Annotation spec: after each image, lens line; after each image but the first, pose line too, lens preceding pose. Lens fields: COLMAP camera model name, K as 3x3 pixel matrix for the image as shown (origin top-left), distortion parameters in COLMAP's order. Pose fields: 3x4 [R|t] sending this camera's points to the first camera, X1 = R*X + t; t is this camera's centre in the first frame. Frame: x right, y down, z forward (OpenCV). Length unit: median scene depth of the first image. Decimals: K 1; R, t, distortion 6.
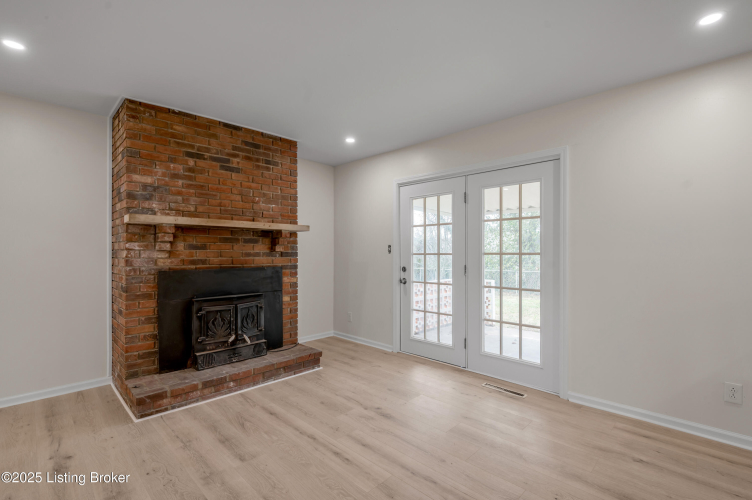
lens RADIAL K [[348.0, 0, 375.0], [0, 348.0, 251.2], [0, 0, 1]] dist [-0.004962, 0.000218]
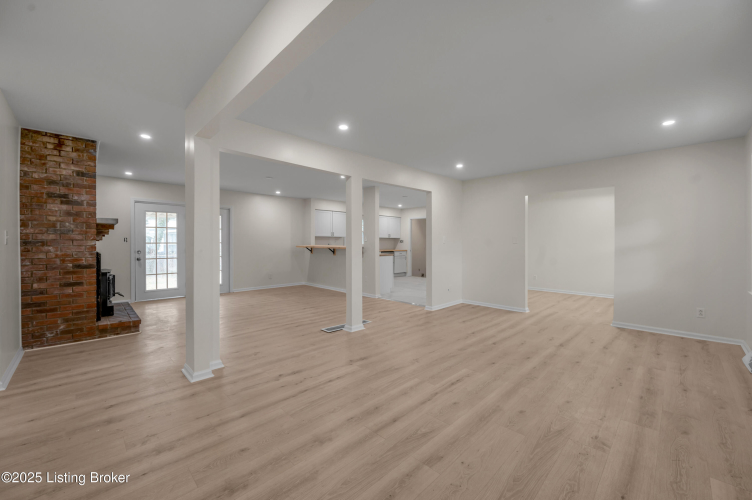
lens RADIAL K [[303.3, 0, 376.6], [0, 303.3, 241.9], [0, 0, 1]] dist [-0.004806, 0.000659]
pose [[0.011843, 0.003438, 0.999924, -1.796104], [-0.002949, 0.999990, -0.003403, 0.004695], [-0.999926, -0.002908, 0.011853, -0.225075]]
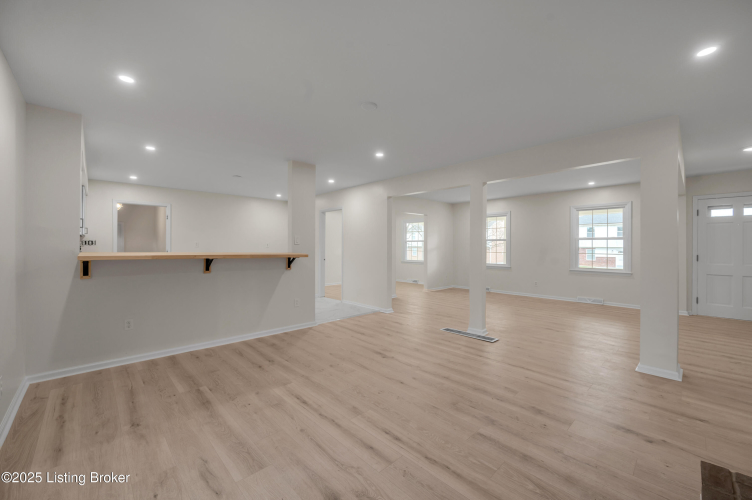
lens RADIAL K [[303.3, 0, 377.6], [0, 303.3, 244.9], [0, 0, 1]] dist [-0.004806, 0.000659]
pose [[-0.999635, -0.004959, 0.026565, -0.047084], [-0.005070, 0.999979, -0.004121, -0.000516], [-0.026544, -0.004254, -0.999639, 1.261704]]
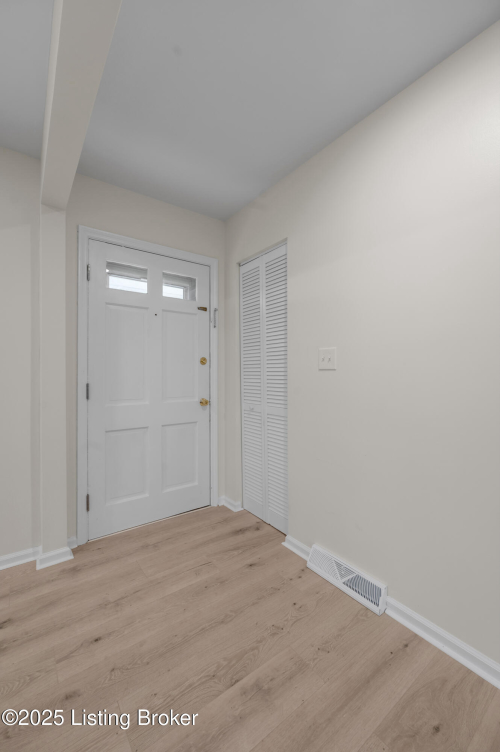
lens RADIAL K [[303.3, 0, 243.0], [0, 303.3, 374.0], [0, 0, 1]] dist [-0.004806, 0.000659]
pose [[-0.161404, -0.001814, -0.986887, -1.199503], [0.006041, 0.999978, -0.002826, 0.023662], [0.986870, -0.006418, -0.161389, -0.034788]]
